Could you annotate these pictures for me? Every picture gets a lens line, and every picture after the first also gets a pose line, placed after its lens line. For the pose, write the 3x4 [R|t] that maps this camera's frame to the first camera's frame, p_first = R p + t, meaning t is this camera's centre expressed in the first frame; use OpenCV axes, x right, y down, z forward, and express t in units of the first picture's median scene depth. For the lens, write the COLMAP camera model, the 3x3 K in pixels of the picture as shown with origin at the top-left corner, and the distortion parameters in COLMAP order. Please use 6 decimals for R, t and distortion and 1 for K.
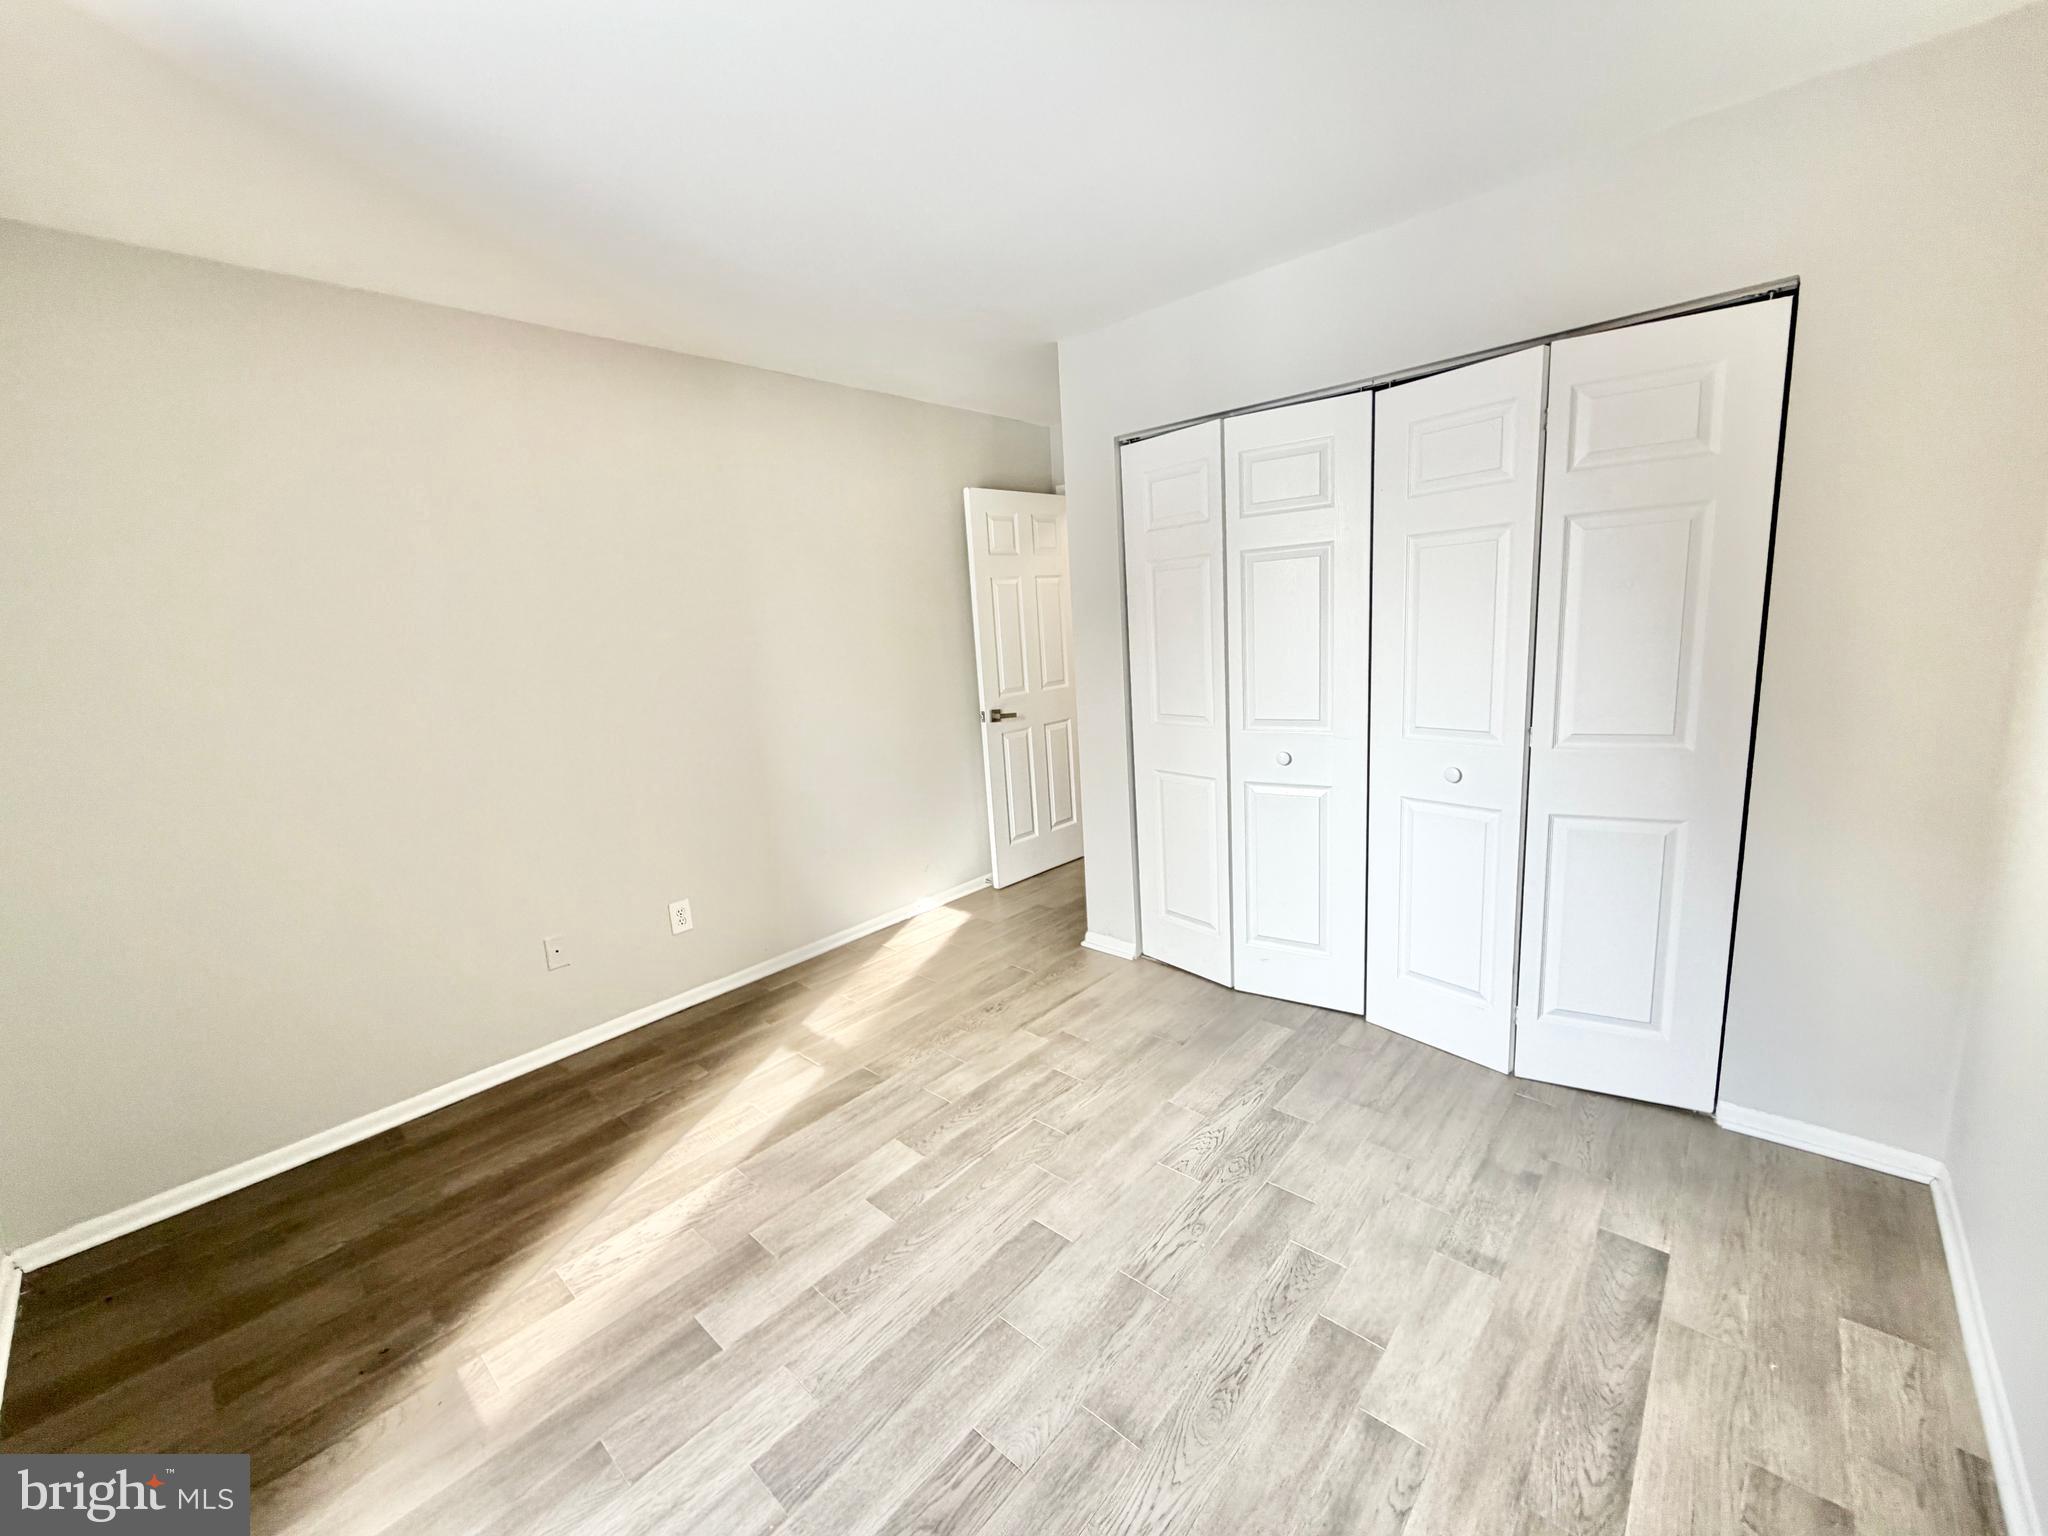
lens RADIAL K [[814.5, 0, 1016.9], [0, 814.5, 769.9], [0, 0, 1]] dist [-0.000565, -0.000275]
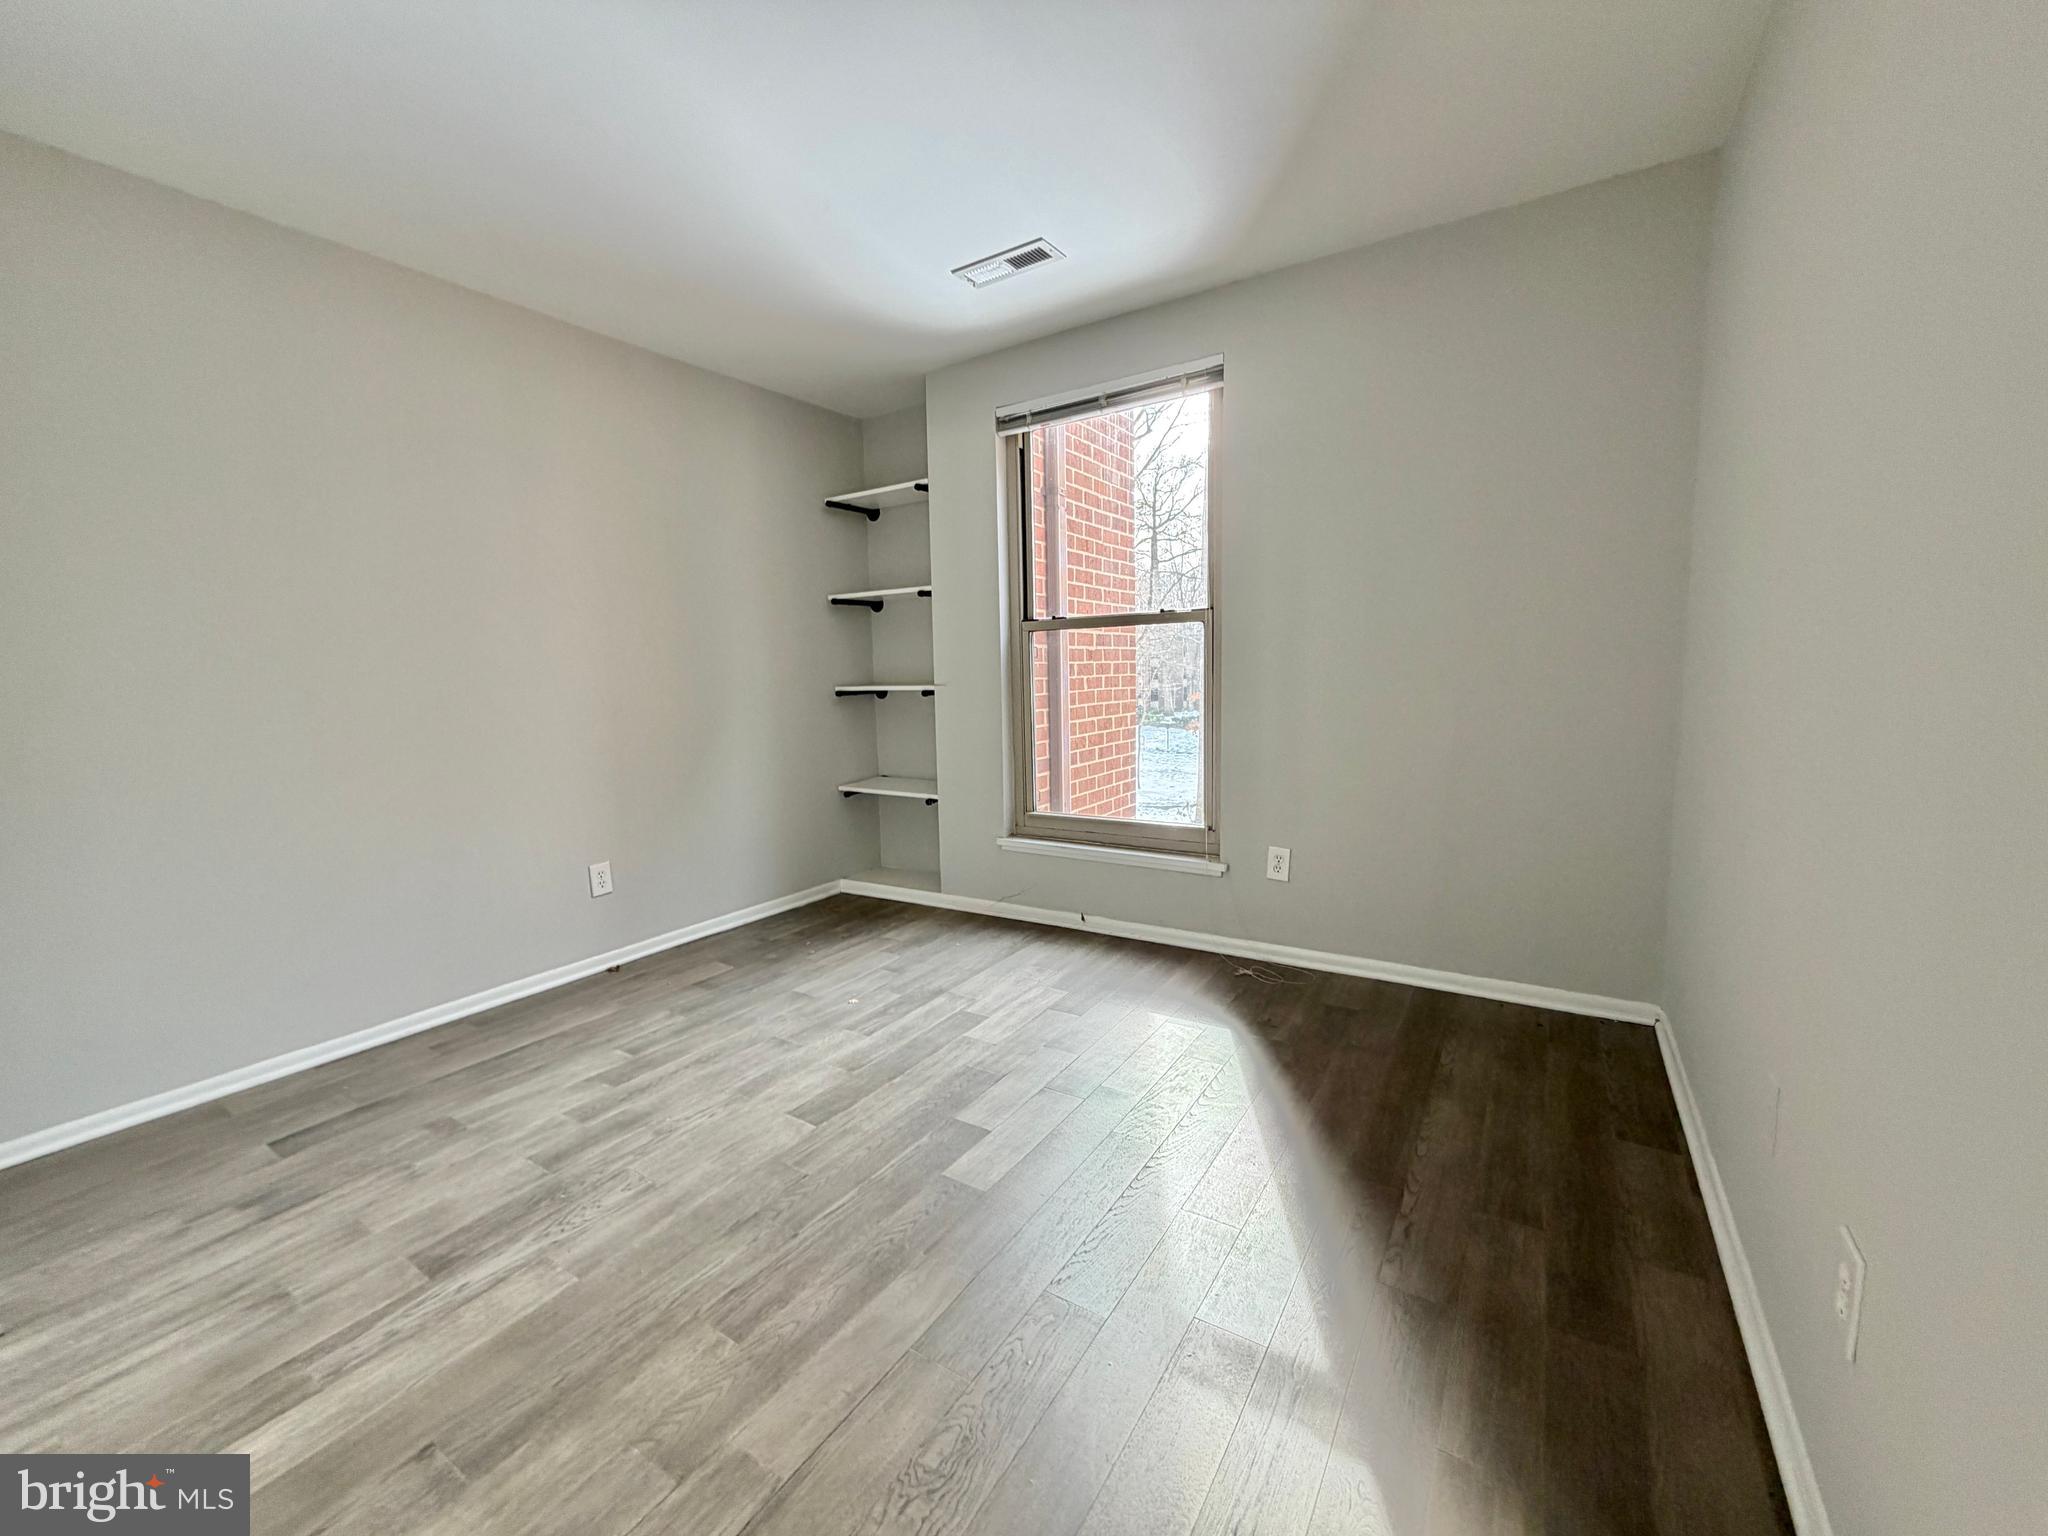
lens RADIAL K [[814.5, 0, 1016.9], [0, 814.5, 769.9], [0, 0, 1]] dist [-0.000565, -0.000275]
pose [[-0.982737, 0.108340, -0.149967, -0.132794], [0.056856, 0.948232, 0.312447, -0.207064], [0.176055, 0.298527, -0.938023, 2.015539]]
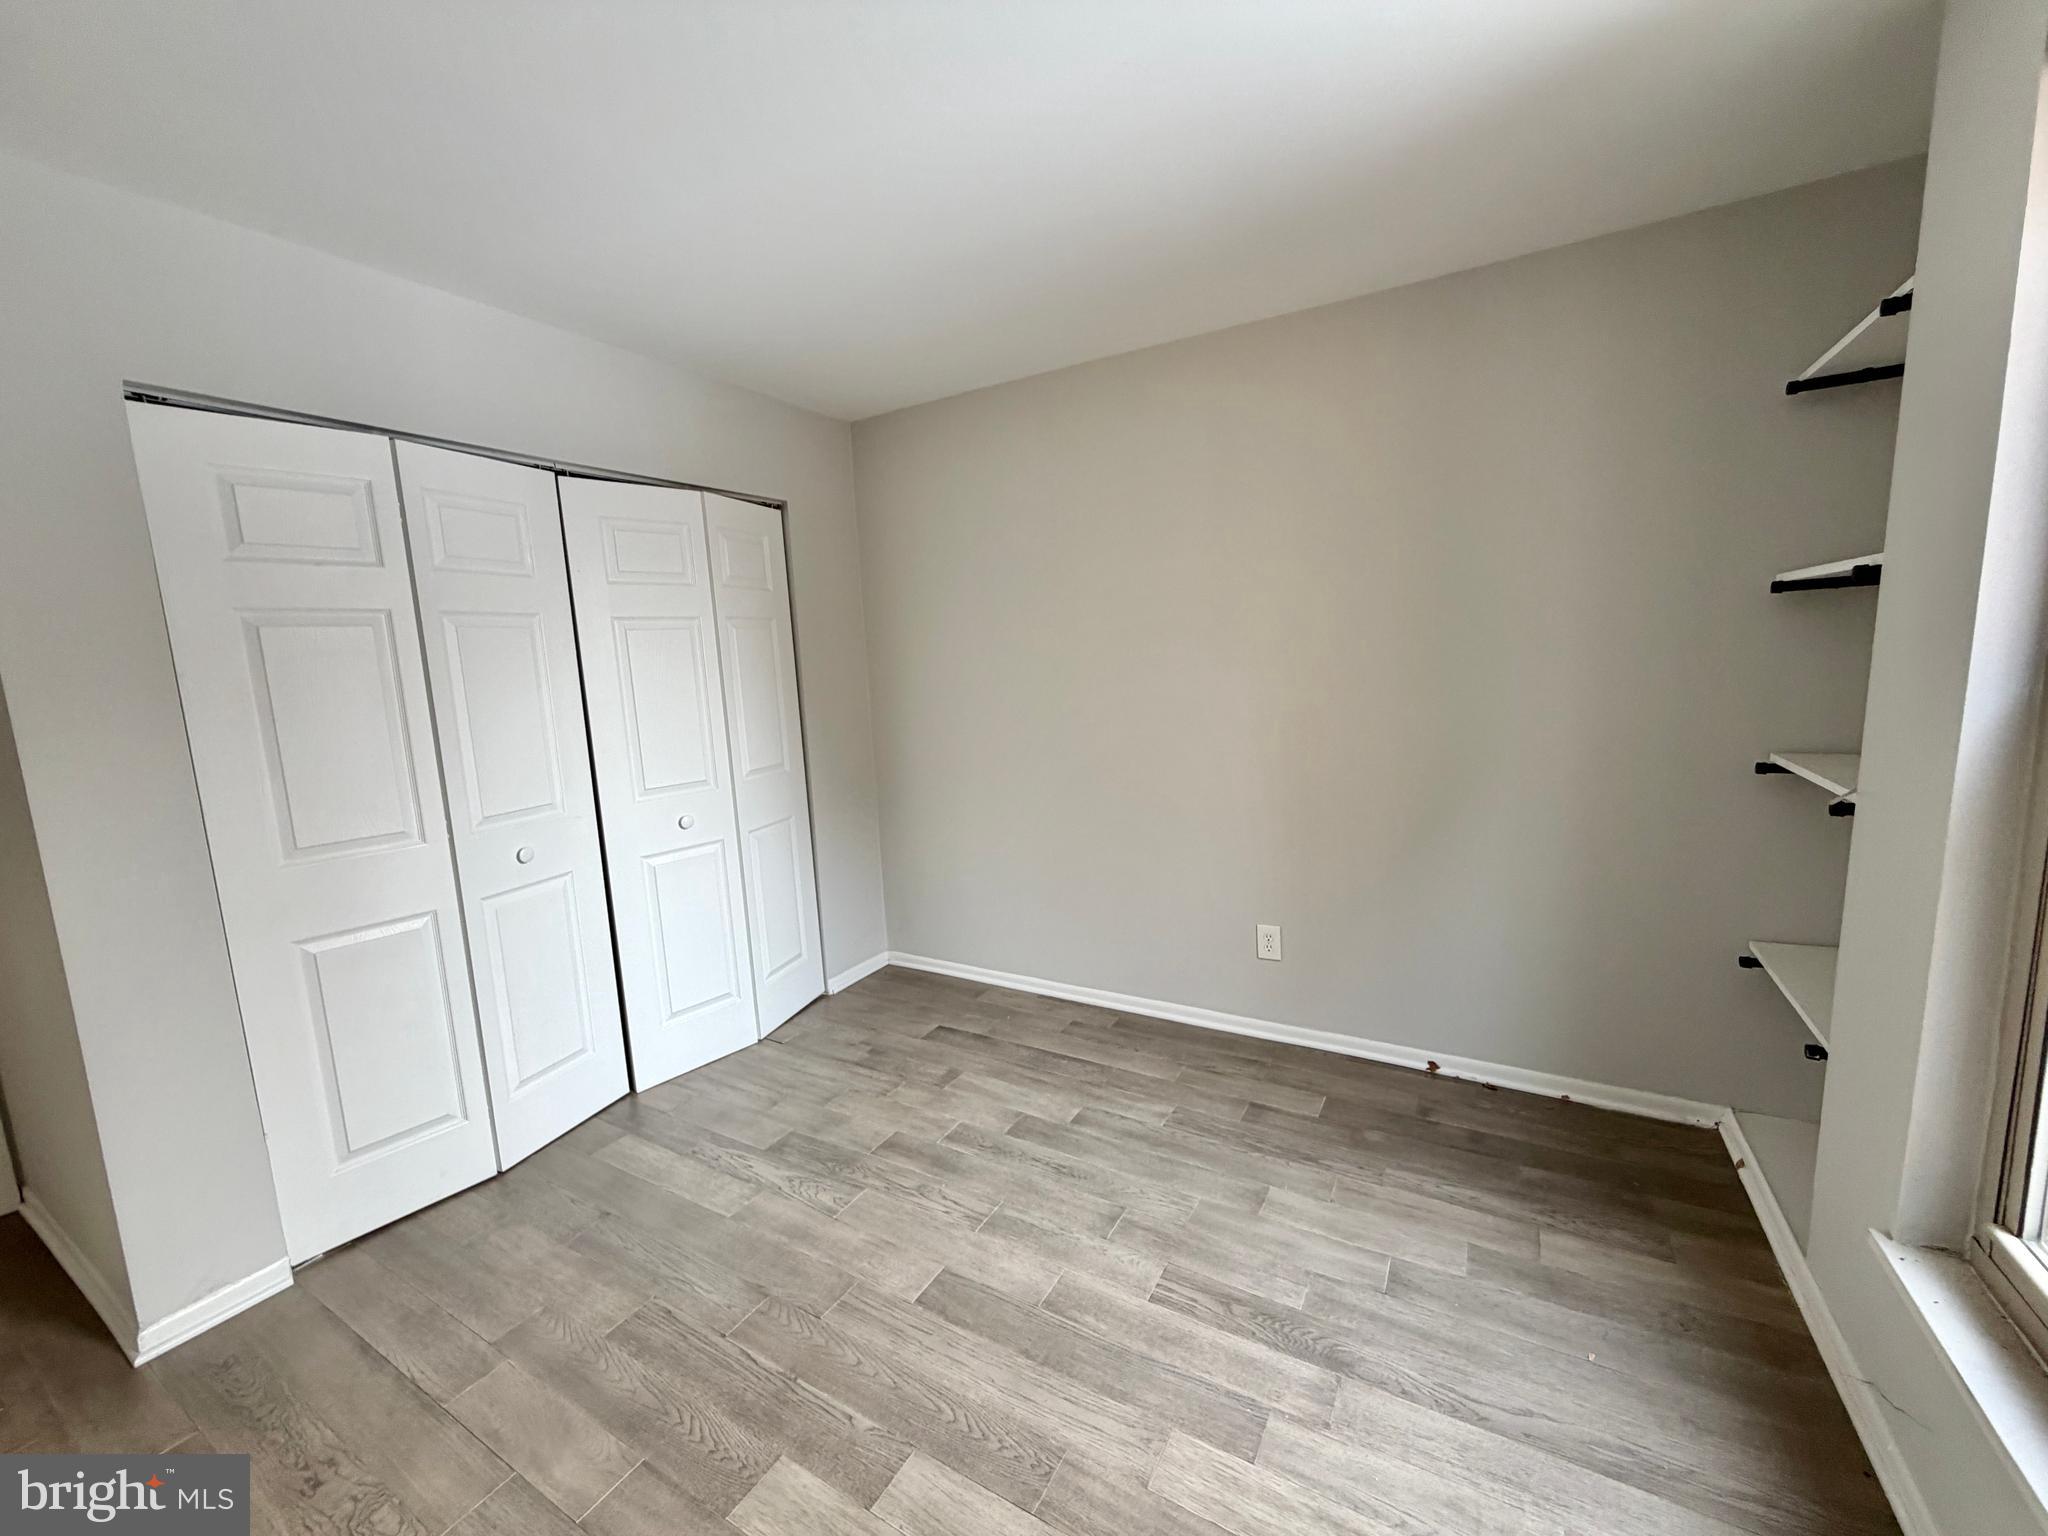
lens RADIAL K [[814.5, 0, 1016.9], [0, 814.5, 769.9], [0, 0, 1]] dist [-0.000565, -0.000275]
pose [[-0.197960, -0.063958, 0.978121, -0.921451], [0.239362, 0.964506, 0.111511, -0.109720], [-0.950536, 0.256200, -0.175625, 0.956291]]
